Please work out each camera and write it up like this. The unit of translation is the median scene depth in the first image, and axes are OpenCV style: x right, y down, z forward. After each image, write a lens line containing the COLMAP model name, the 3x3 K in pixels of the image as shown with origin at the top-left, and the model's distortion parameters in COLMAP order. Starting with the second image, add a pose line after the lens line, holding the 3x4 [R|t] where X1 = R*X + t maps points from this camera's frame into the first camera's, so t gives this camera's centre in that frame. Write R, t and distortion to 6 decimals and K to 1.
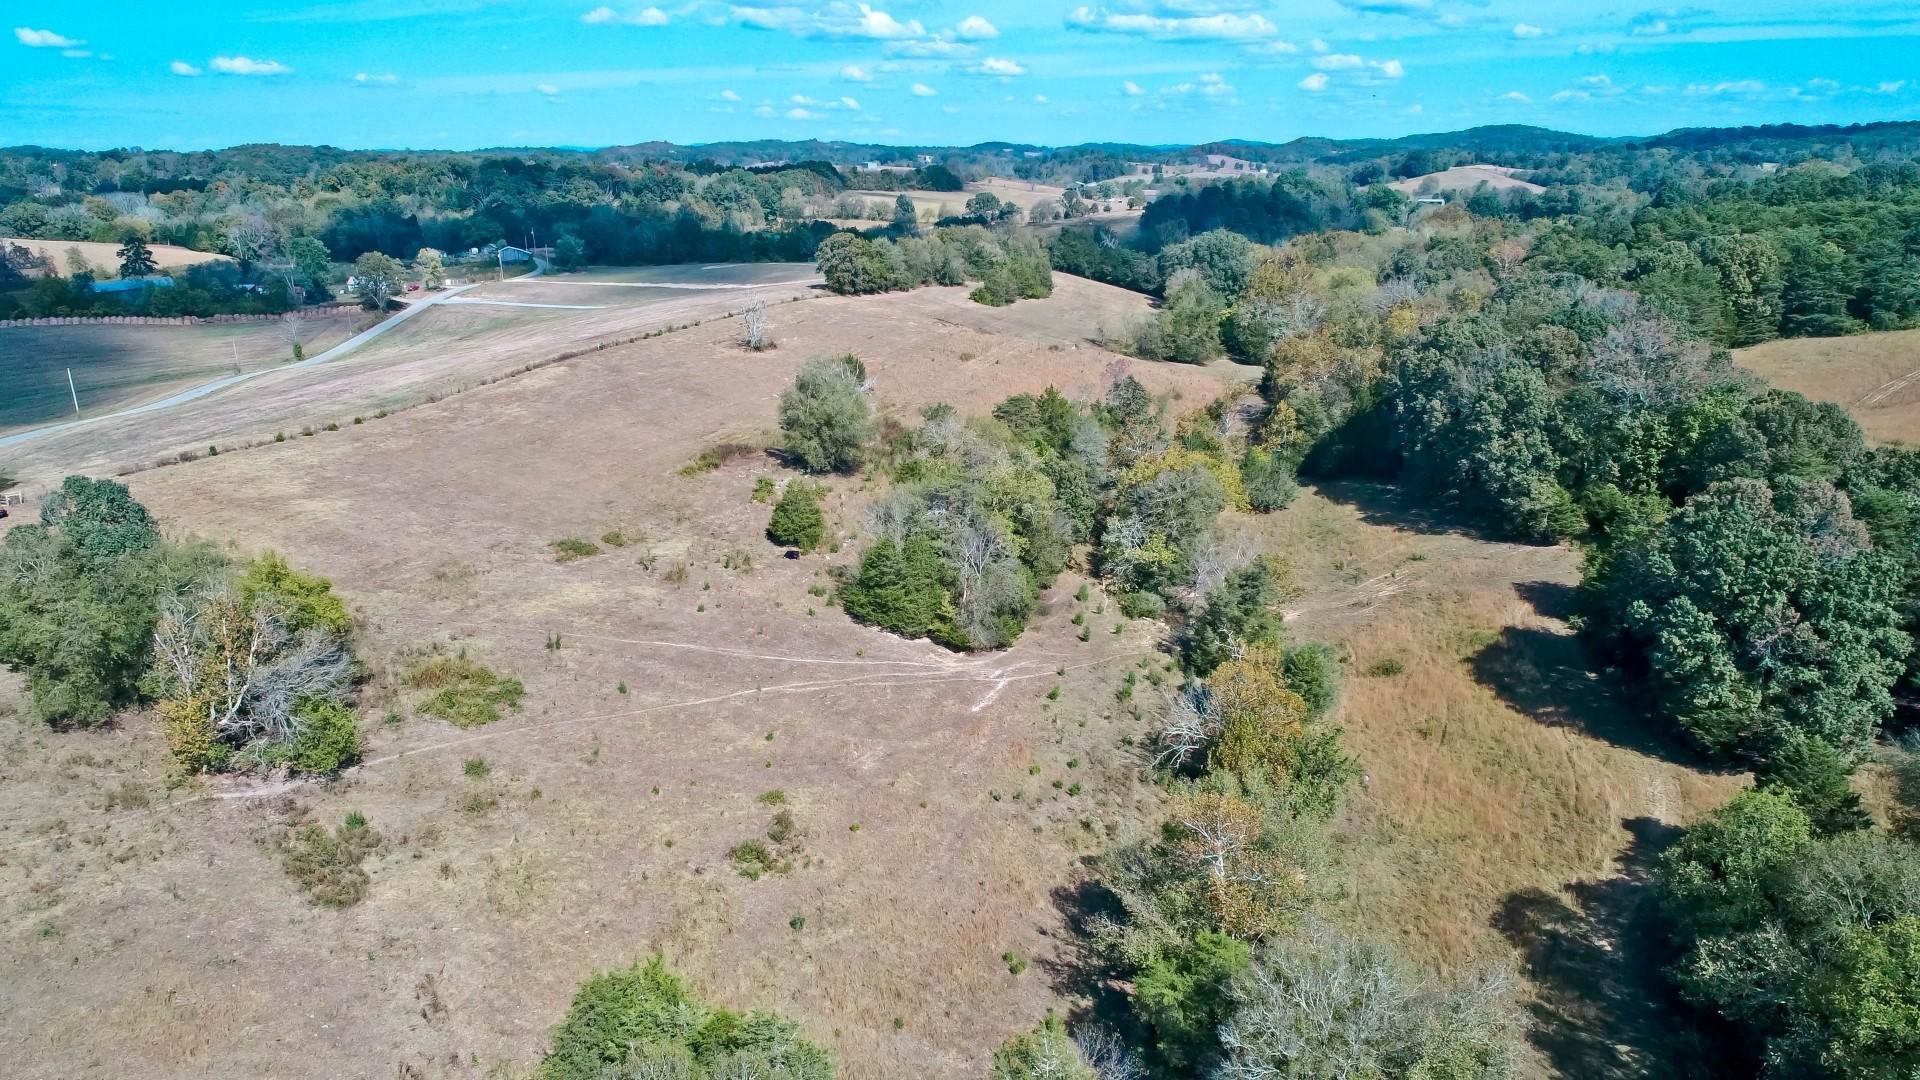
lens RADIAL K [[1276.7, 0, 954.0], [0, 1276.7, 548.2], [0, 0, 1]] dist [0.000779, -0.004231]
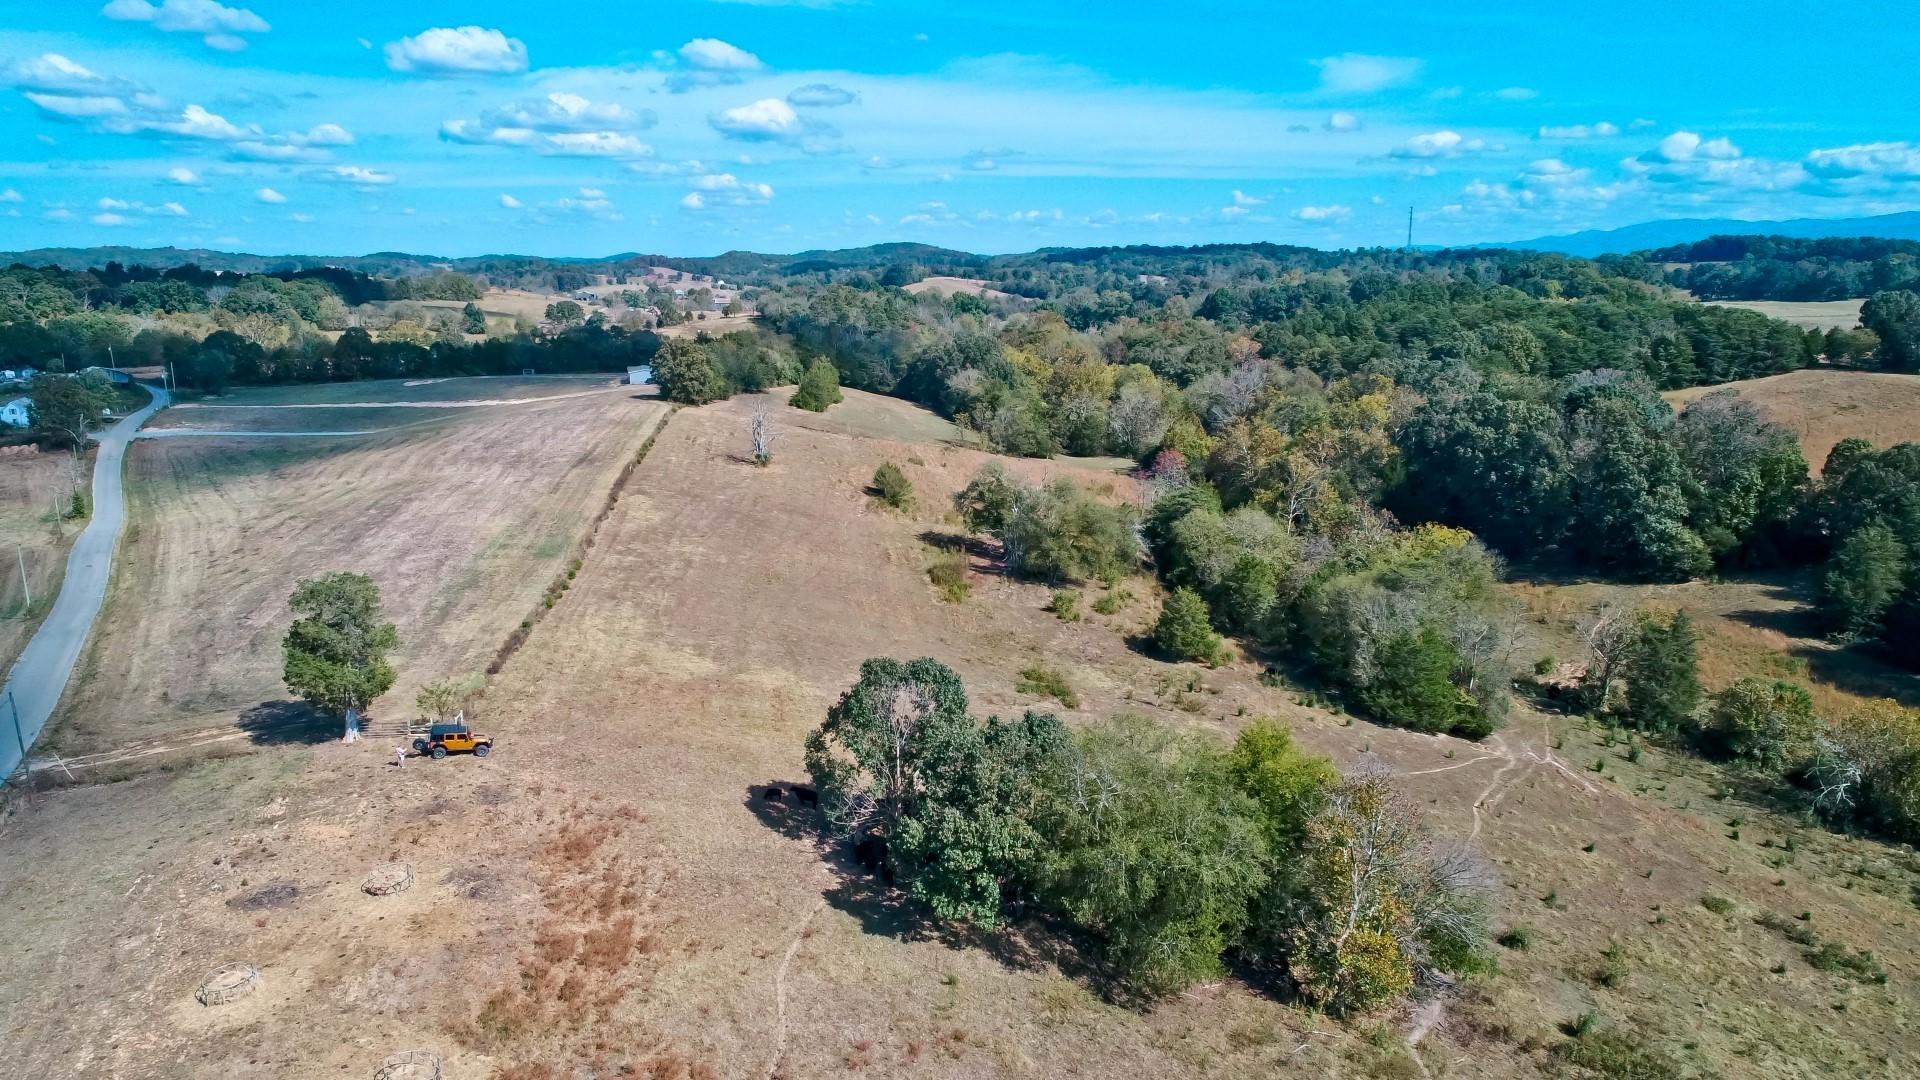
lens RADIAL K [[1276.7, 0, 943.6], [0, 1276.7, 559.1], [0, 0, 1]] dist [0.000779, -0.004231]
pose [[0.900076, -0.090204, 0.426293, -0.138443], [0.121982, 0.991382, -0.047775, -0.010947], [-0.418310, 0.095001, 0.903323, 0.050371]]
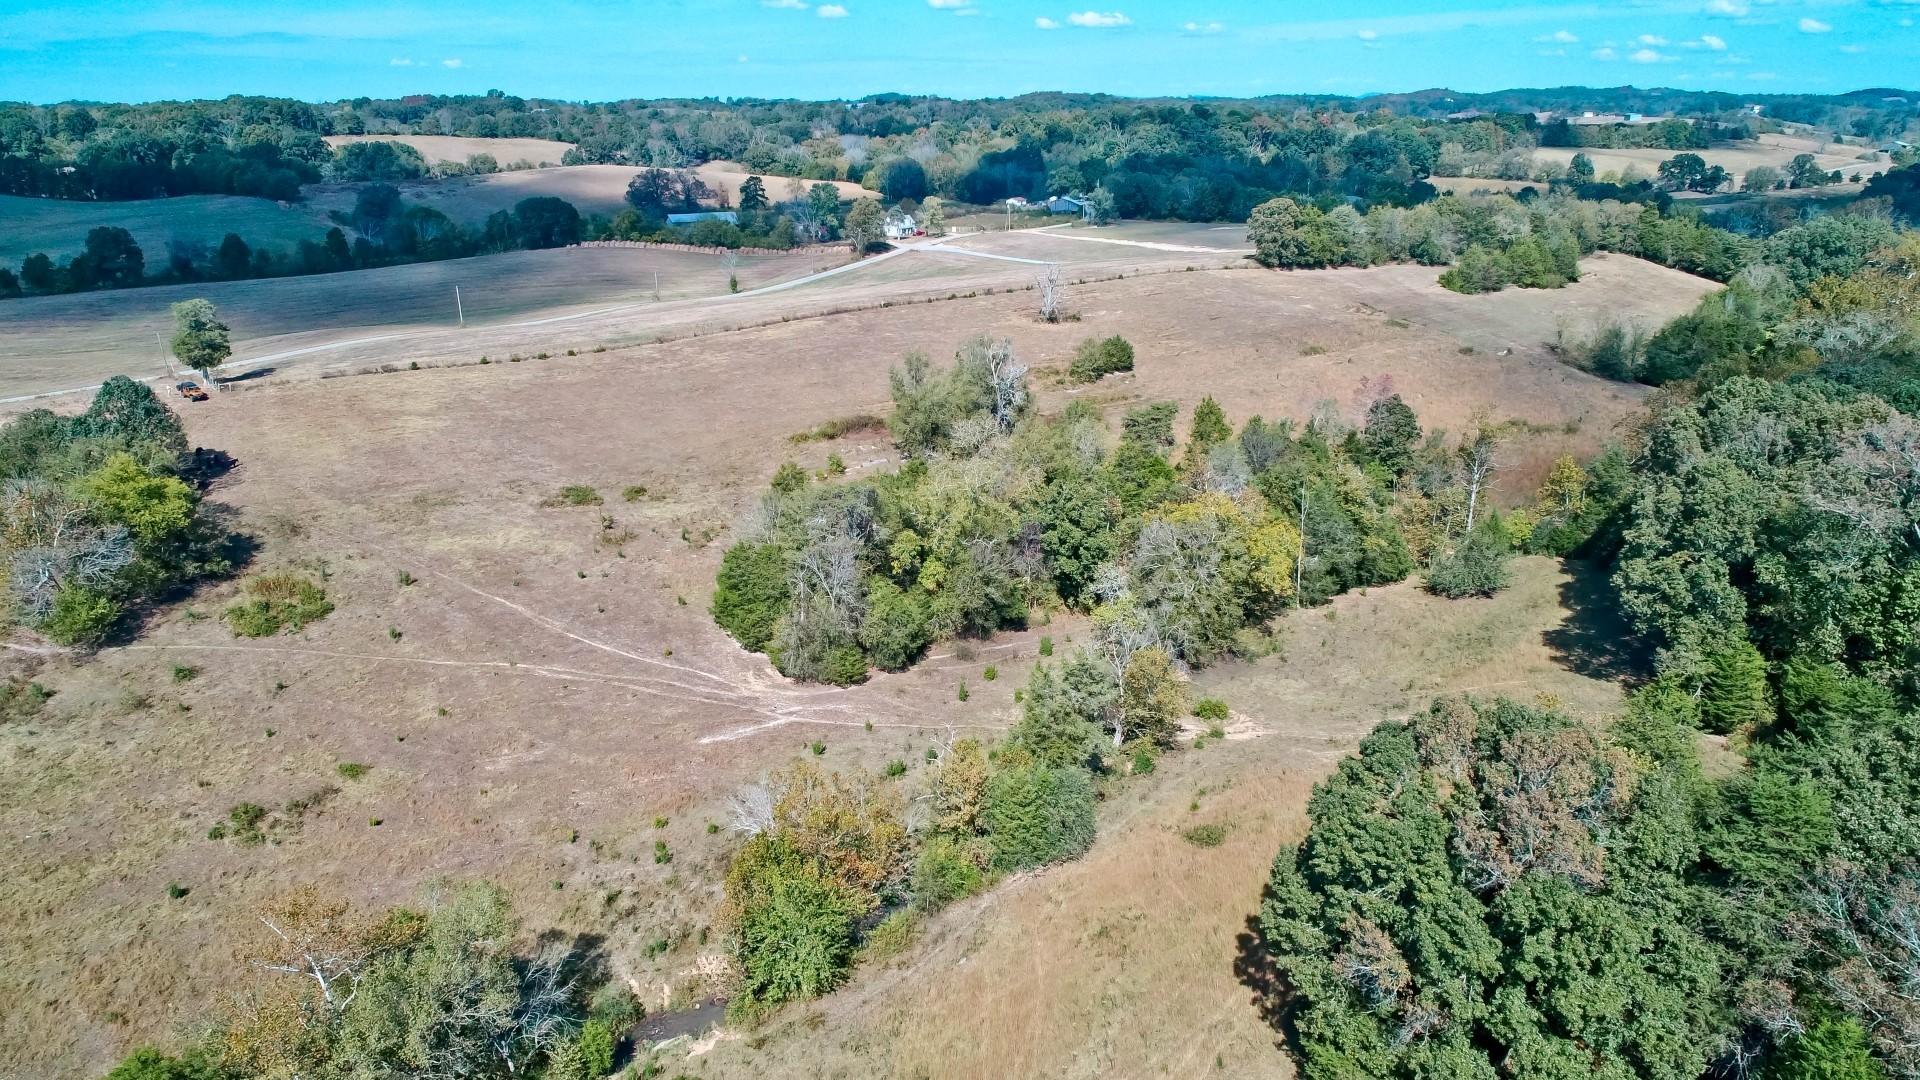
lens RADIAL K [[1276.7, 0, 962.3], [0, 1276.7, 543.5], [0, 0, 1]] dist [0.000779, -0.004231]
pose [[0.837342, 0.181288, -0.515746, 0.100925], [-0.163409, 0.983283, 0.080326, -0.019027], [0.521686, 0.017017, 0.852968, 0.051843]]
